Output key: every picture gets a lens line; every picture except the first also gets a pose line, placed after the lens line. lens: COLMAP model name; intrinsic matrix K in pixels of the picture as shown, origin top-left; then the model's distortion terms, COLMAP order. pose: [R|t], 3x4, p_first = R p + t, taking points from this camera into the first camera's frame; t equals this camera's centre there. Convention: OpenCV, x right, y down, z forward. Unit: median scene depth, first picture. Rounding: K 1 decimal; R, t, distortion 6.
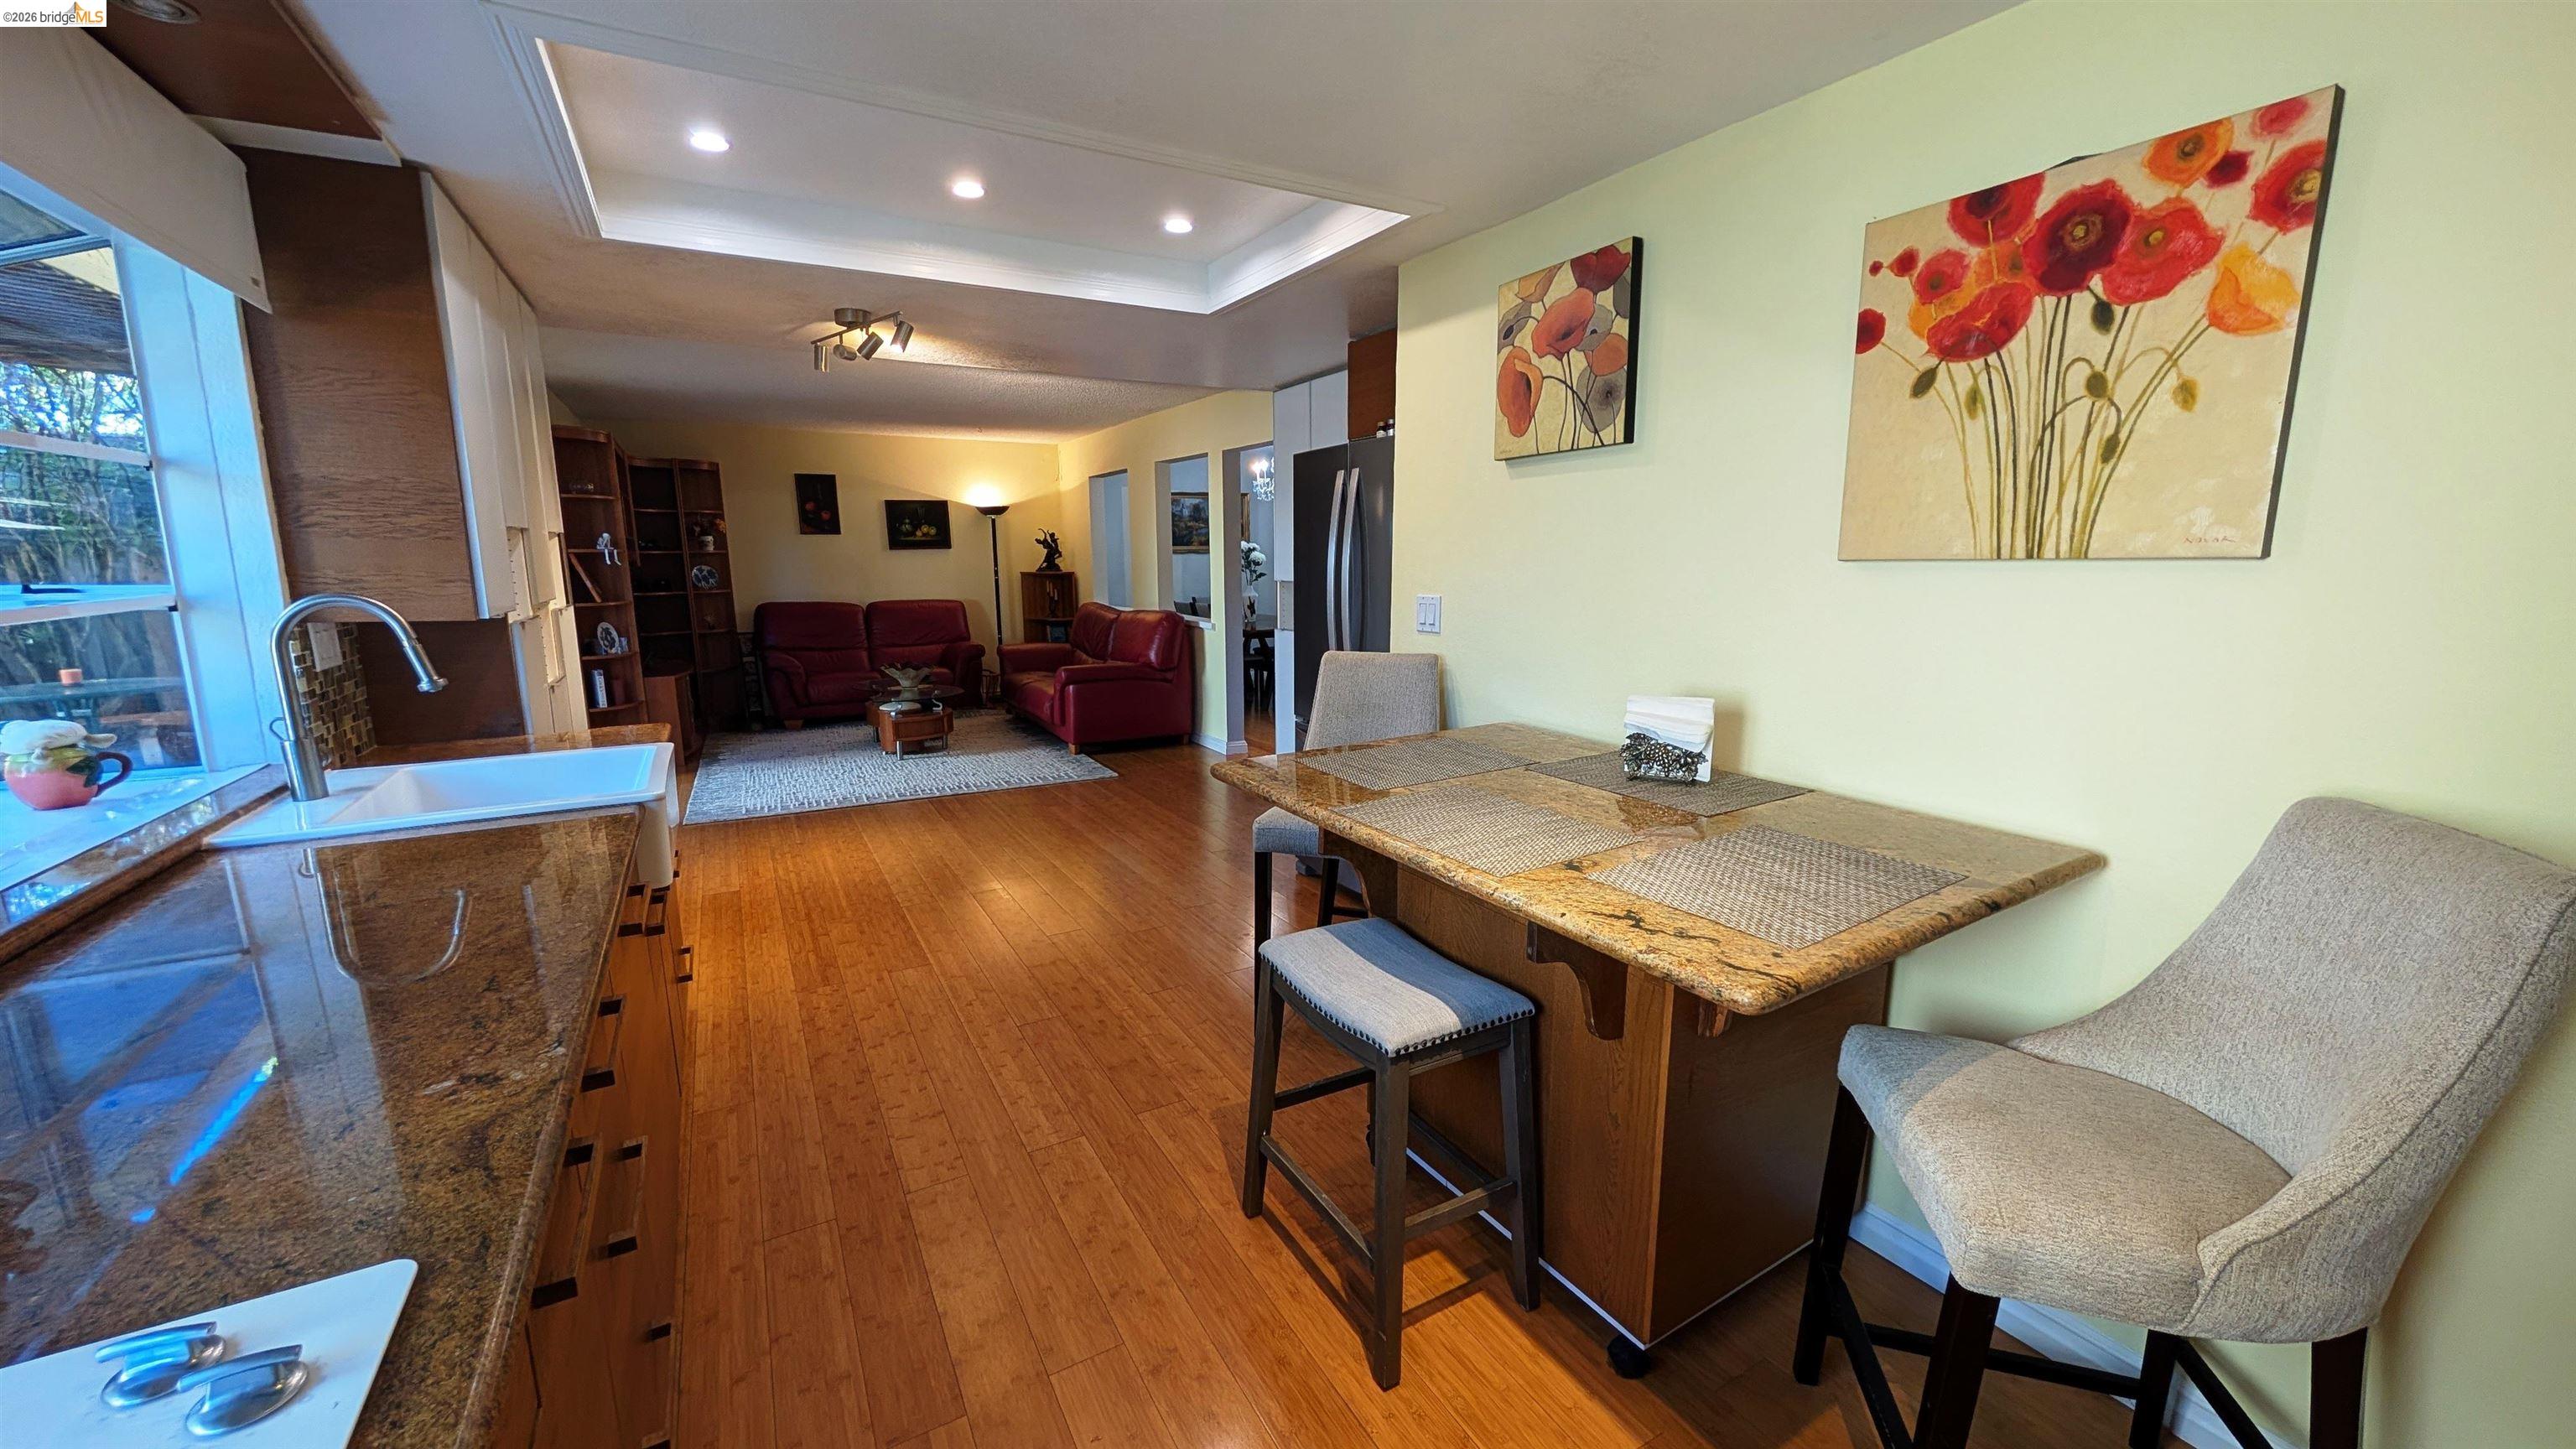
lens RADIAL K [[975.4, 0, 1287.2], [0, 975.4, 735.7], [0, 0, 1]] dist [0.001098, -0.000269]
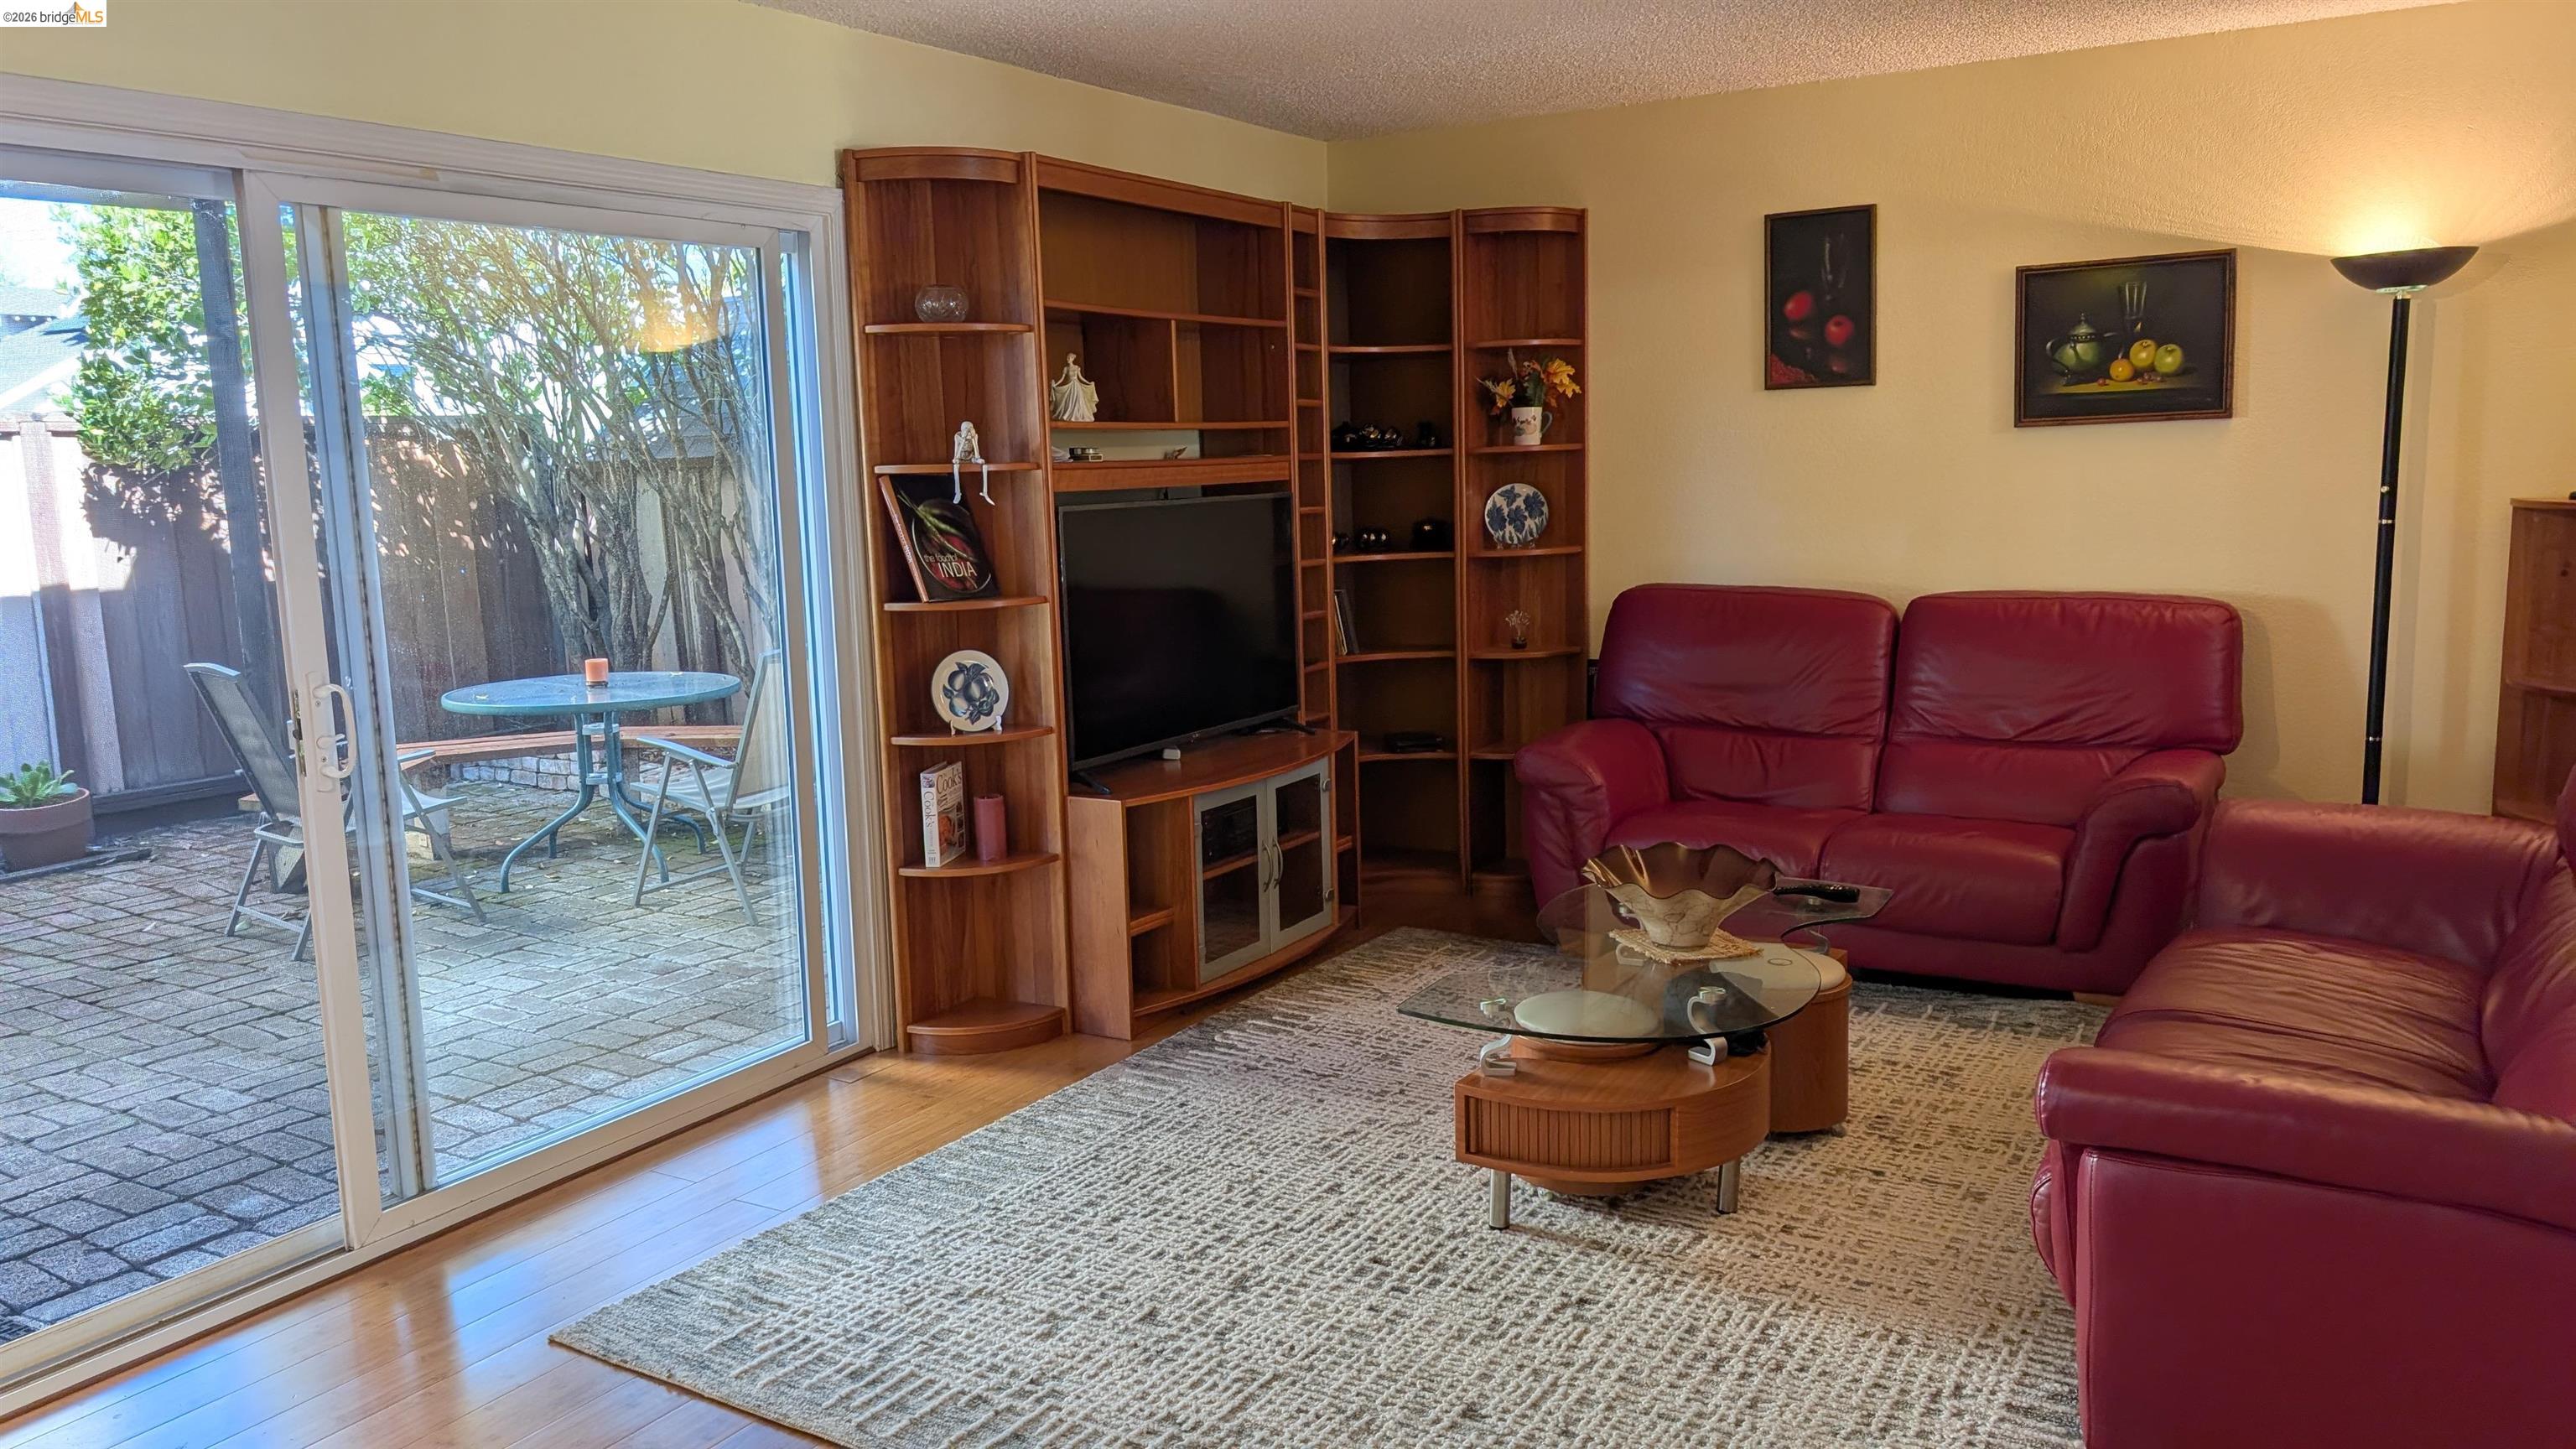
lens RADIAL K [[1873.4, 0, 1288.0], [0, 1873.4, 724.5], [0, 0, 1]] dist [0.009175, 0.002840]
pose [[0.489061, 0.117897, -0.864245, 0.006462], [-0.132869, 0.989330, 0.059772, -0.127501], [0.862070, 0.085600, 0.499507, 0.636587]]
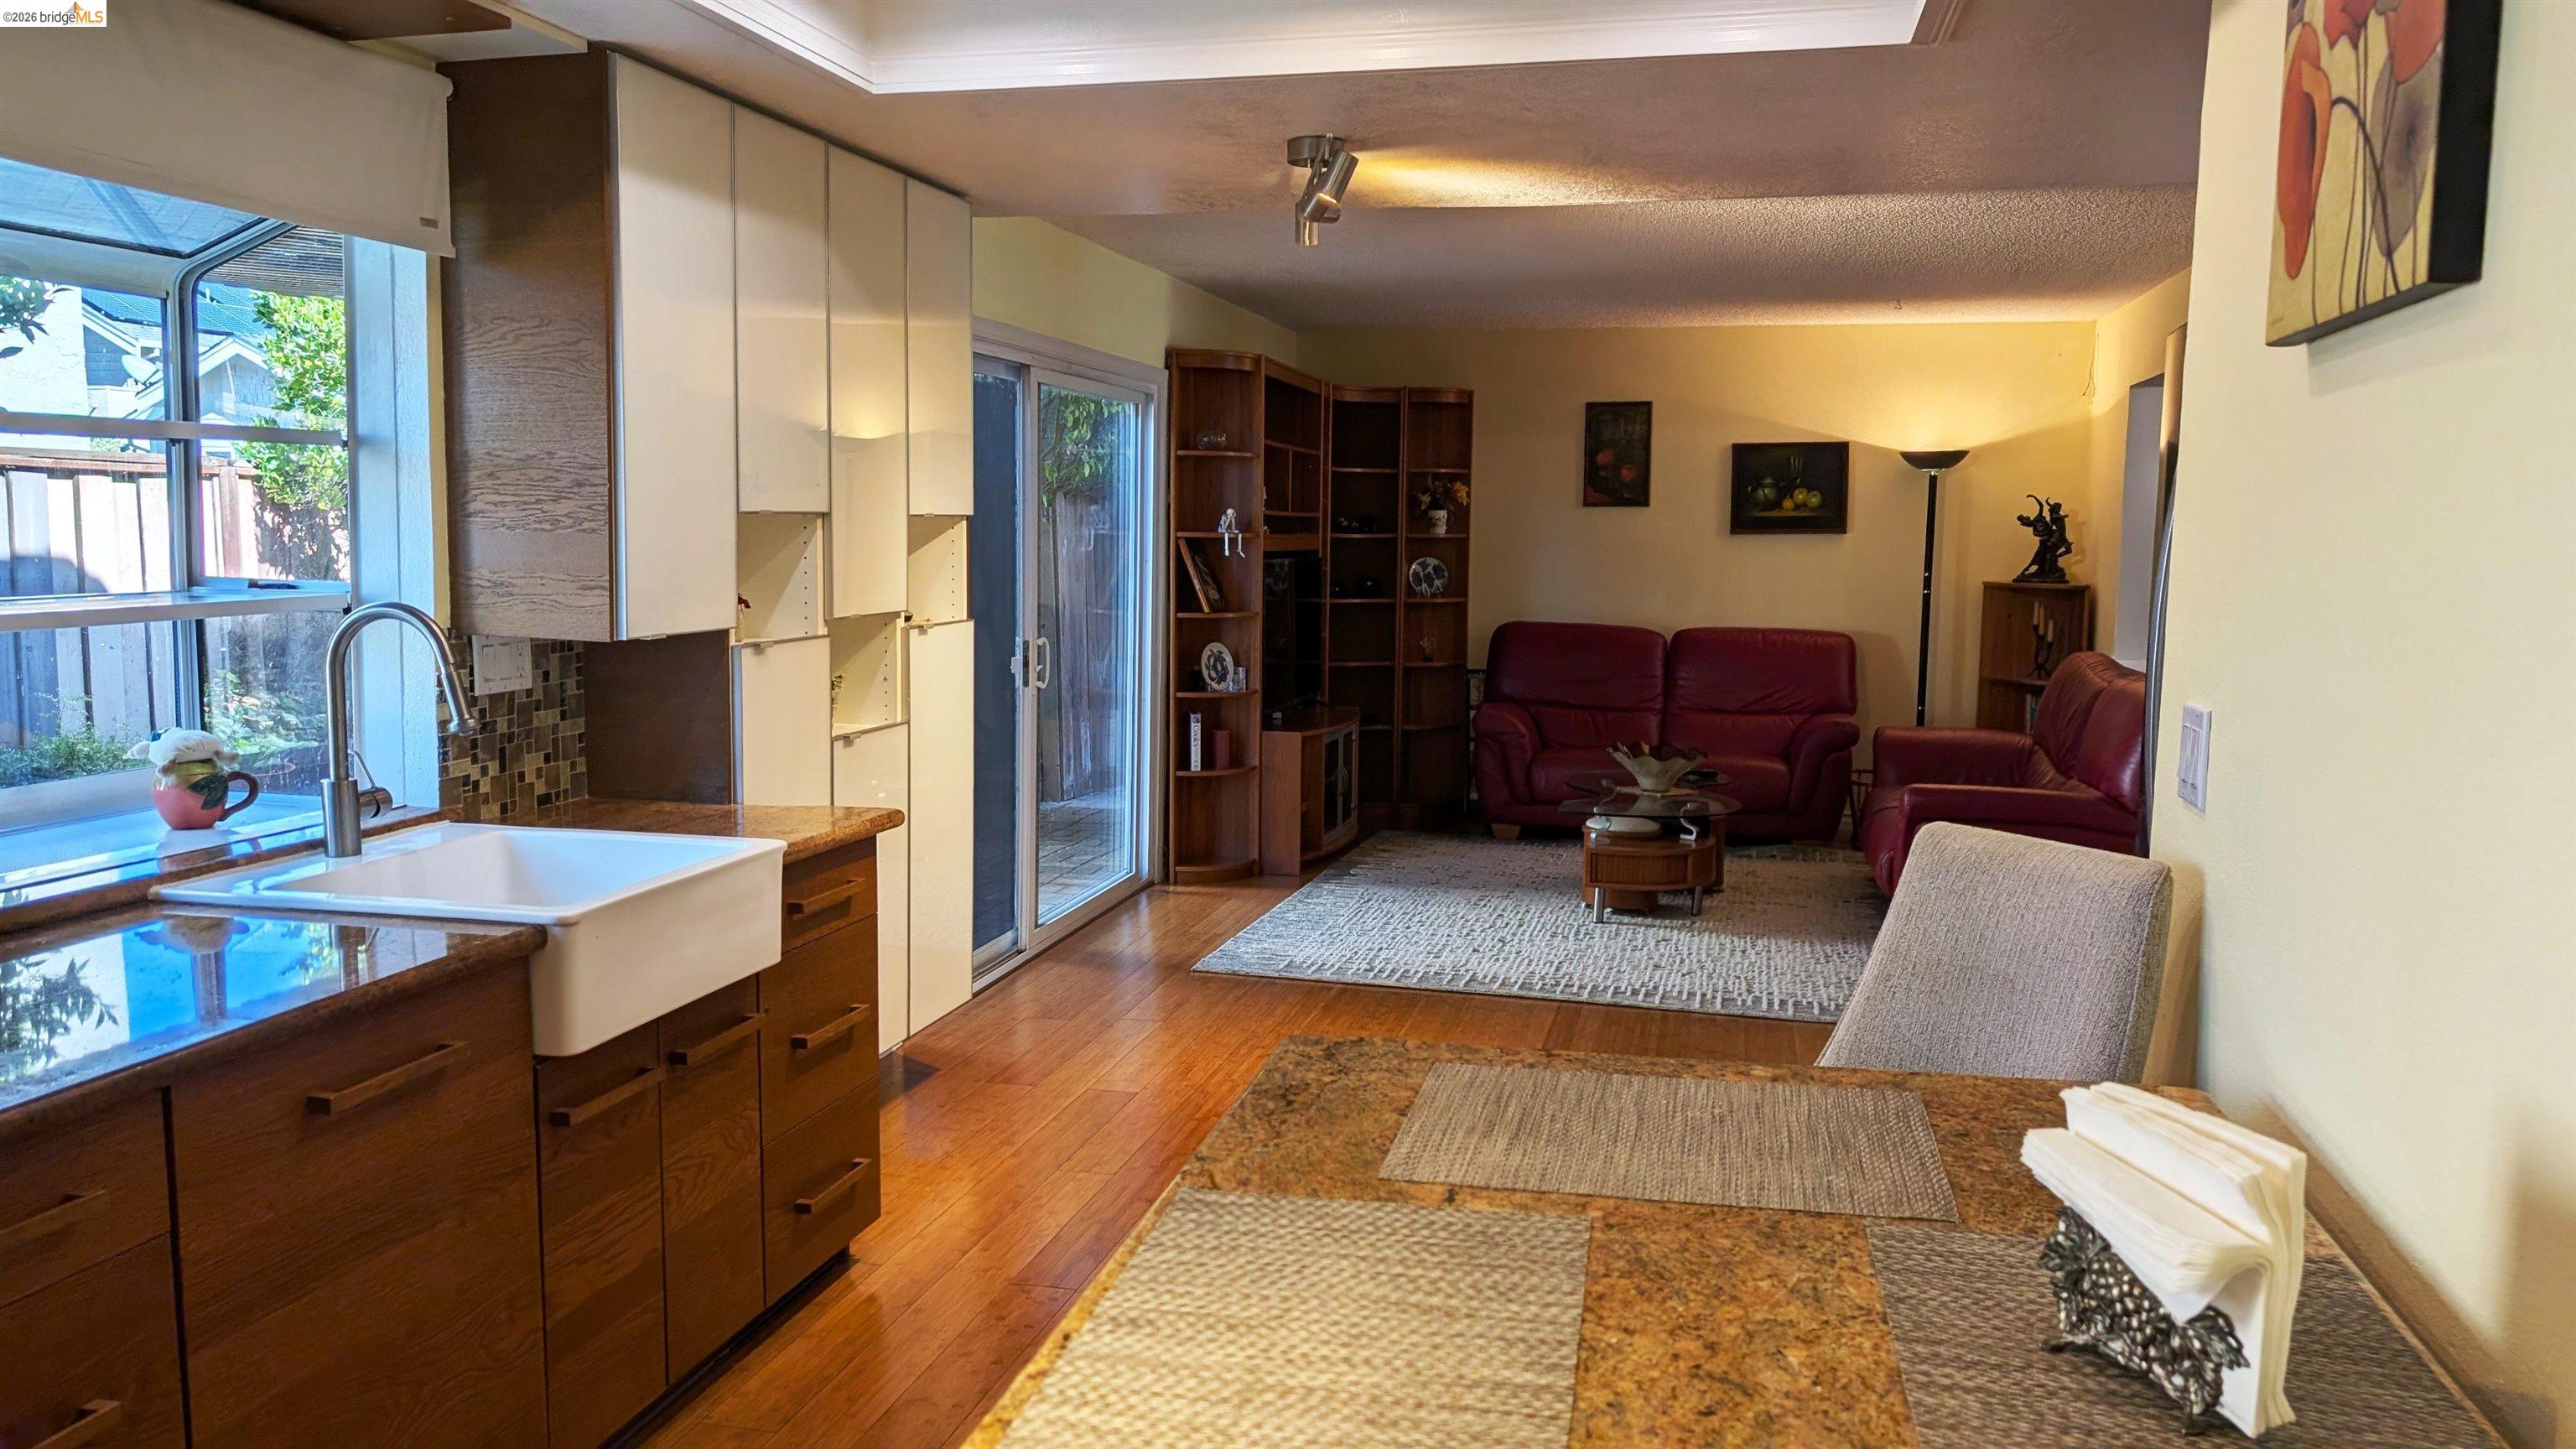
lens RADIAL K [[1867.2, 0, 1270.2], [0, 1867.2, 725.7], [0, 0, 1]] dist [0.039028, -0.004252]
pose [[0.720510, 0.084234, -0.688309, 0.164575], [-0.139868, 0.989848, -0.025275, -0.029669], [0.679192, 0.114483, 0.724977, 0.107365]]
